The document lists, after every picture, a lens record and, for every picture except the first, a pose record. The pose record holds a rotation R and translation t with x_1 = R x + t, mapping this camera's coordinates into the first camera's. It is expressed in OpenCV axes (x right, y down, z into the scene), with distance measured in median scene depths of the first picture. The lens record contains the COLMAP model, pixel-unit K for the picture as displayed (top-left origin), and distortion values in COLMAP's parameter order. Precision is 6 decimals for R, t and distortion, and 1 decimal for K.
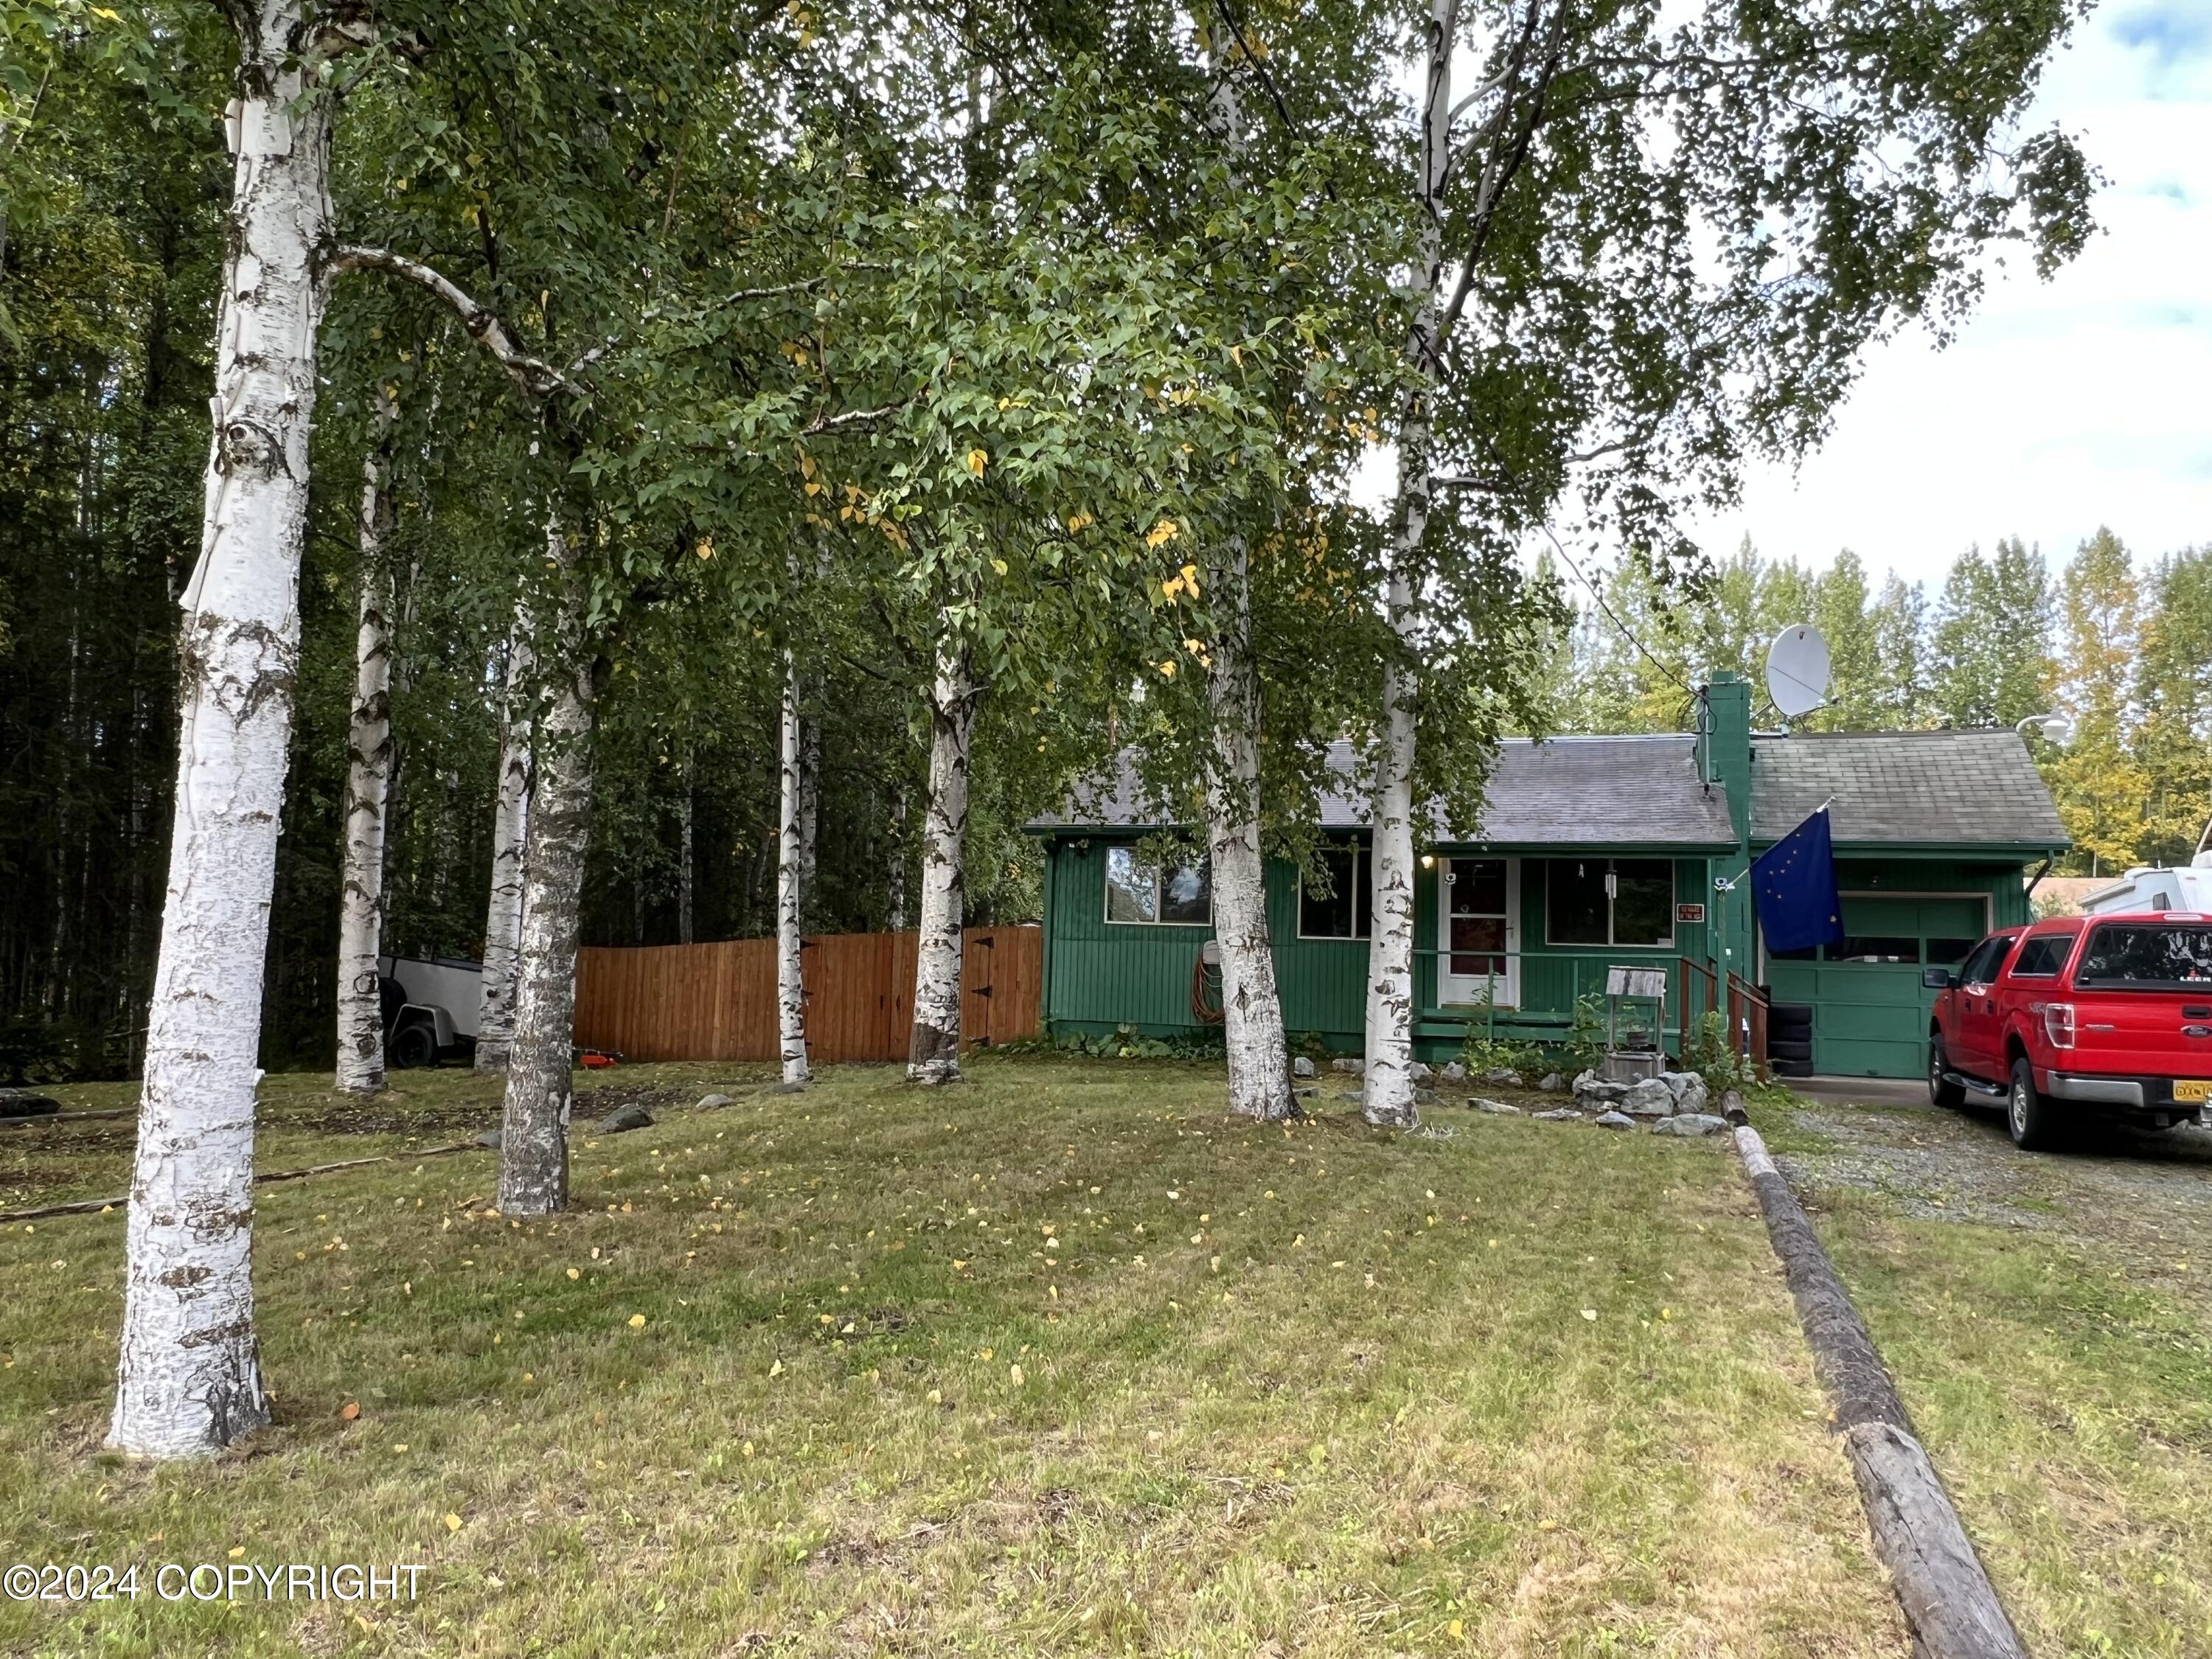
lens RADIAL K [[1546.1, 0, 1094.4], [0, 1546.1, 822.8], [0, 0, 1]] dist [-0.007323, 0.003183]
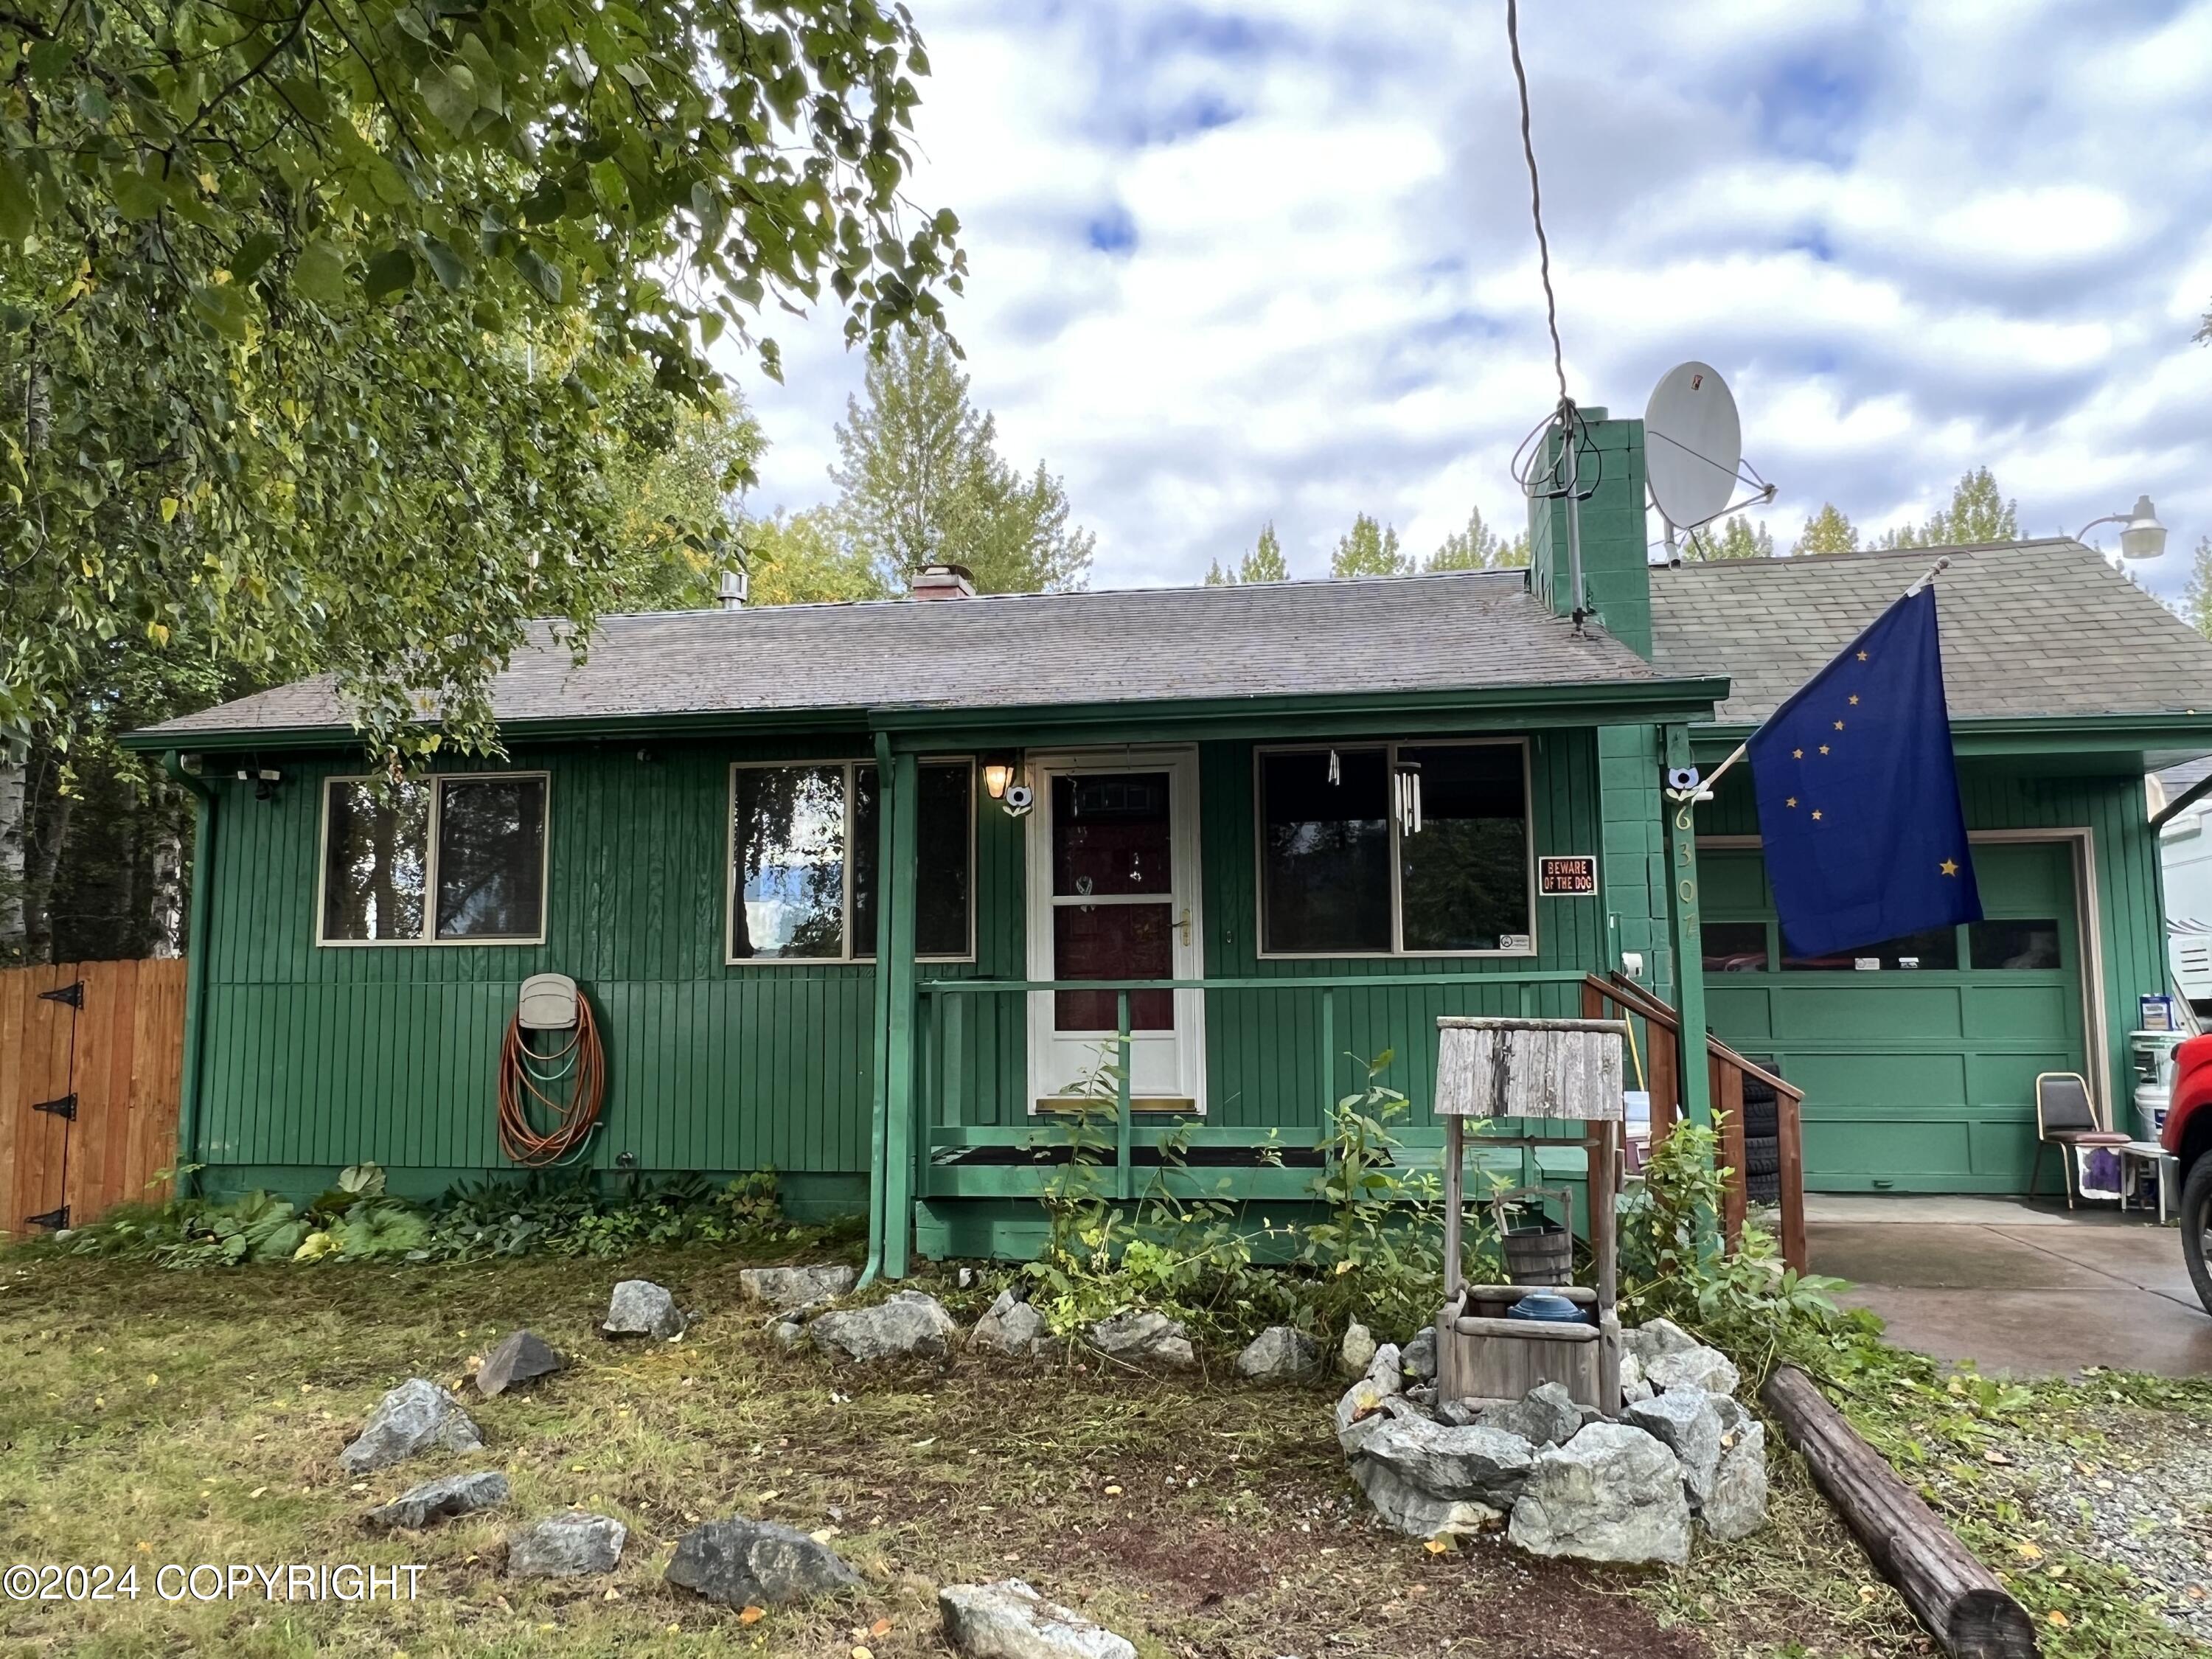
lens RADIAL K [[1546.1, 0, 1094.4], [0, 1546.1, 822.8], [0, 0, 1]] dist [-0.007323, 0.003183]
pose [[0.986074, -0.021999, 0.164844, 0.171410], [0.024943, 0.999564, -0.015812, 0.045164], [-0.164424, 0.019704, 0.986193, 0.562327]]
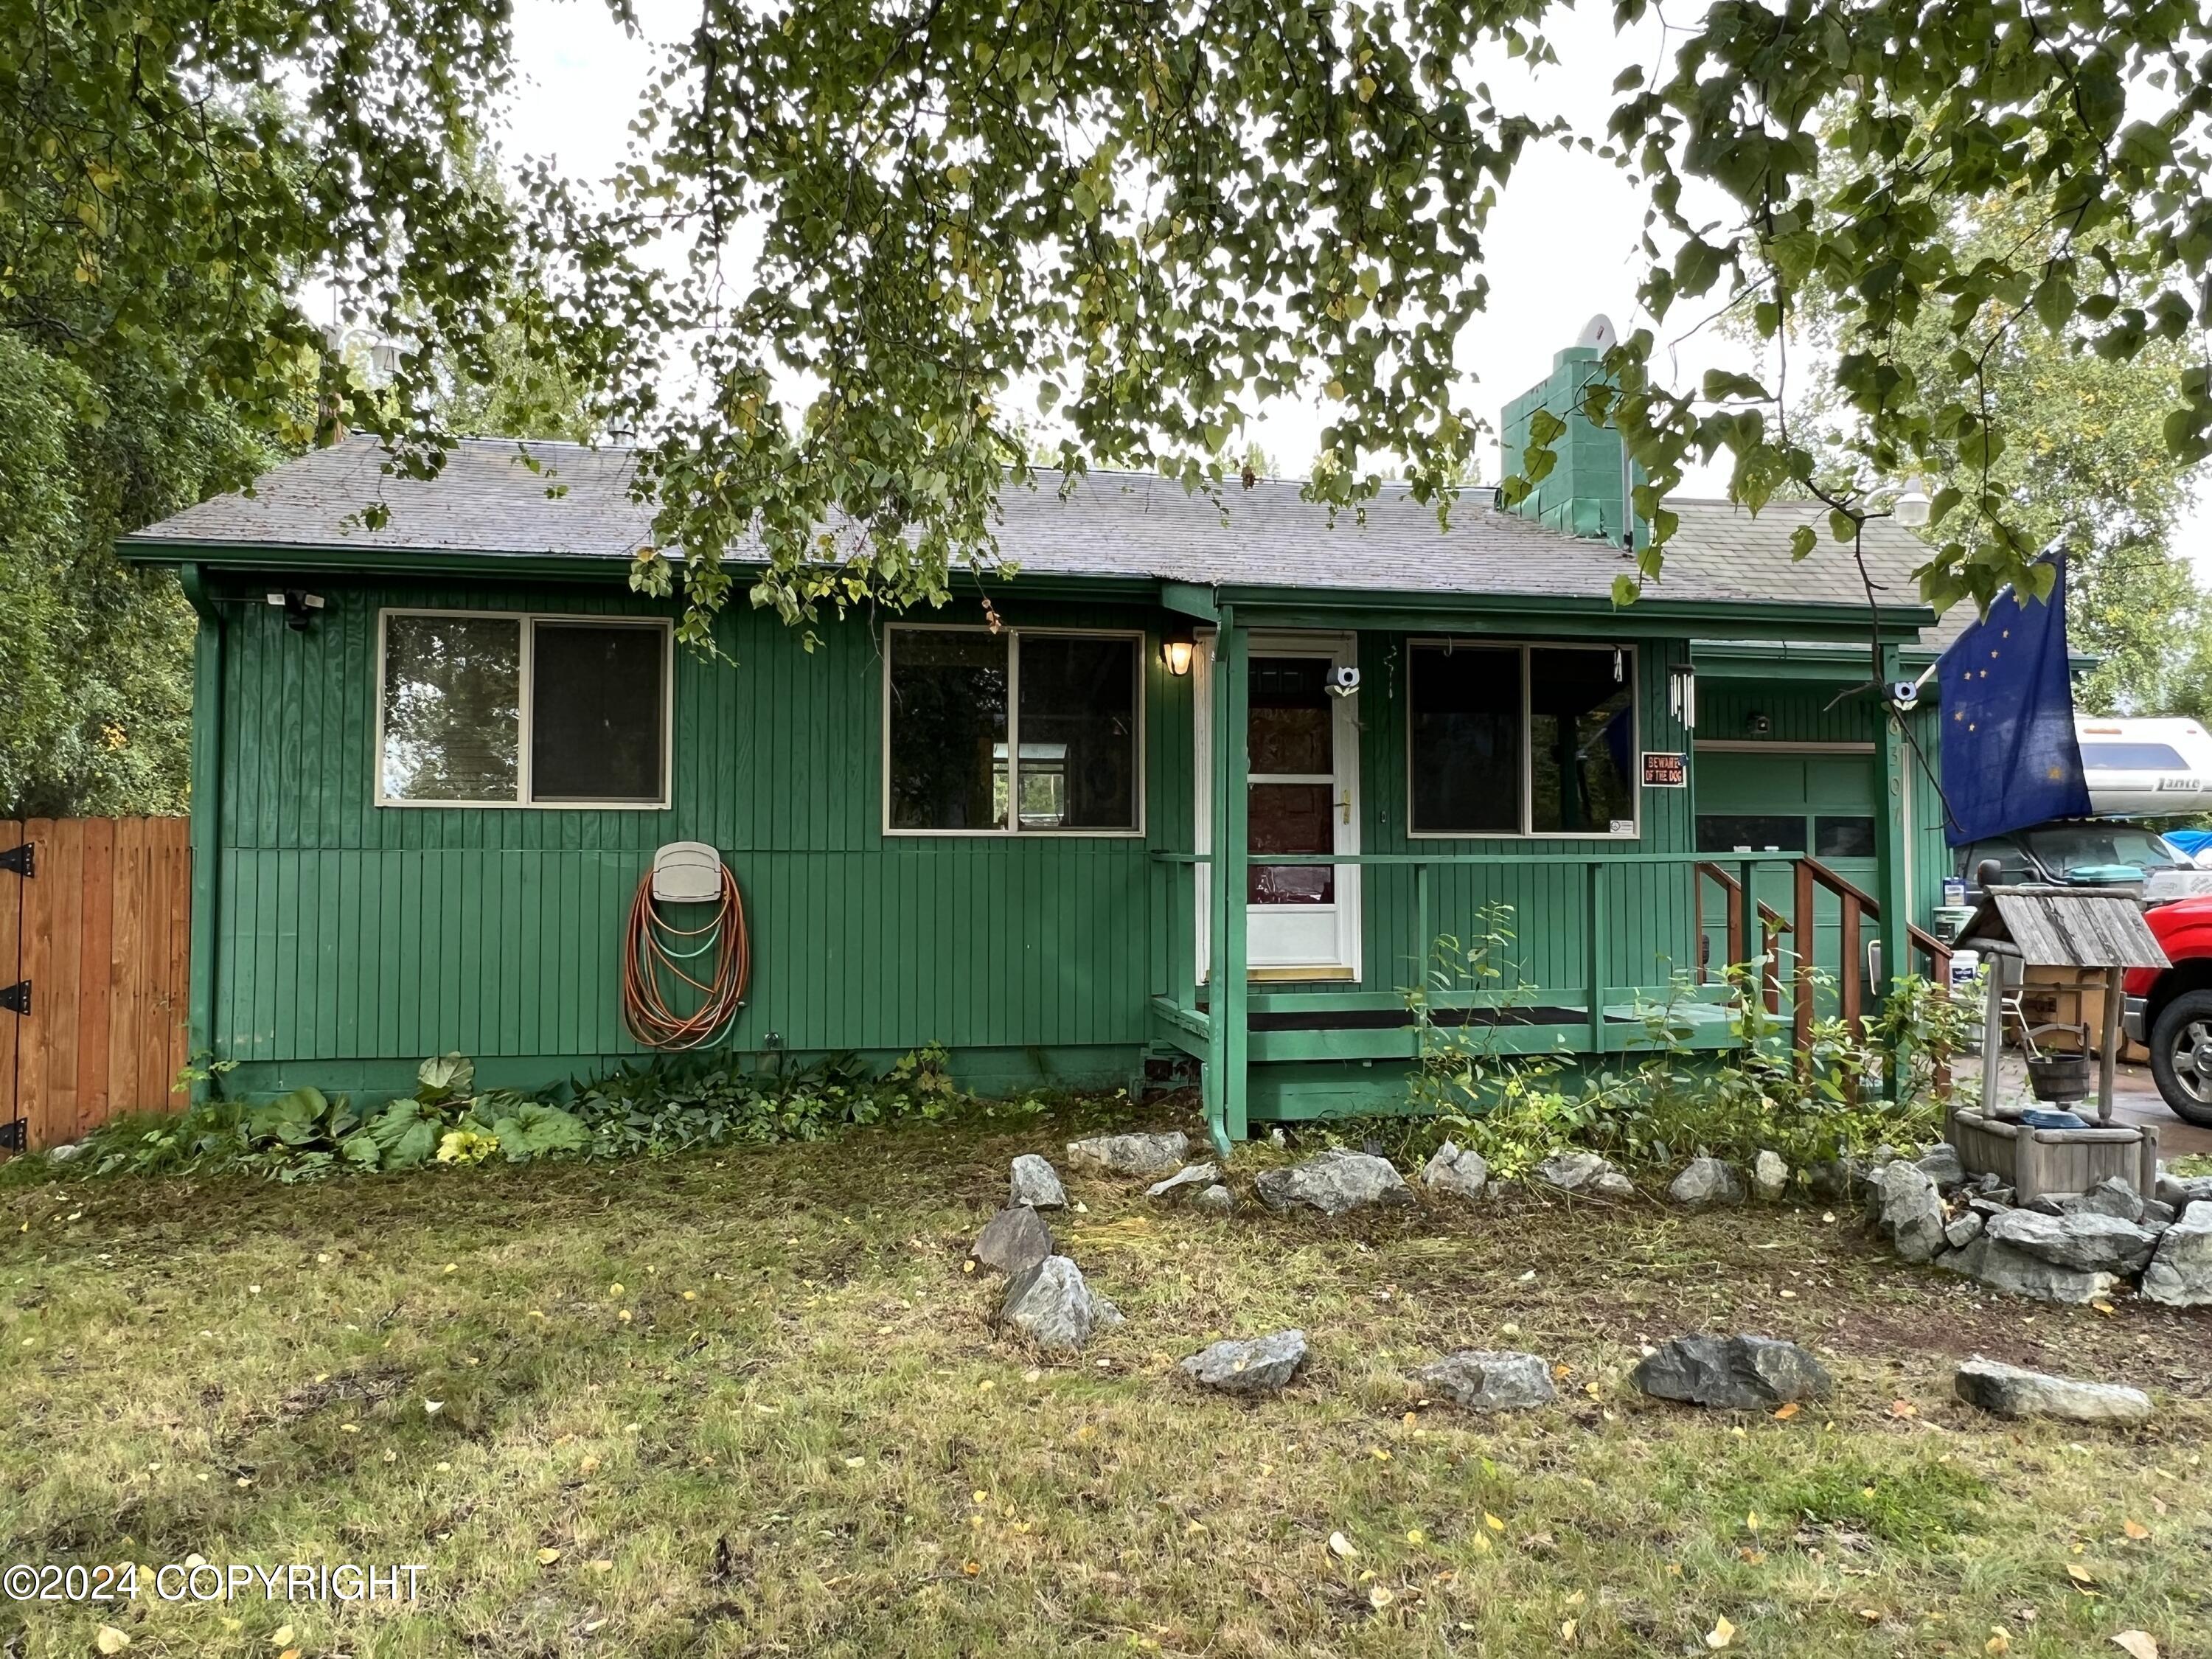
lens RADIAL K [[1546.1, 0, 1094.4], [0, 1546.1, 822.8], [0, 0, 1]] dist [-0.007323, 0.003183]
pose [[0.872236, -0.015751, 0.488832, -0.027861], [-0.015775, 0.998055, 0.060307, 0.046509], [-0.488832, -0.060313, 0.870291, 0.625799]]
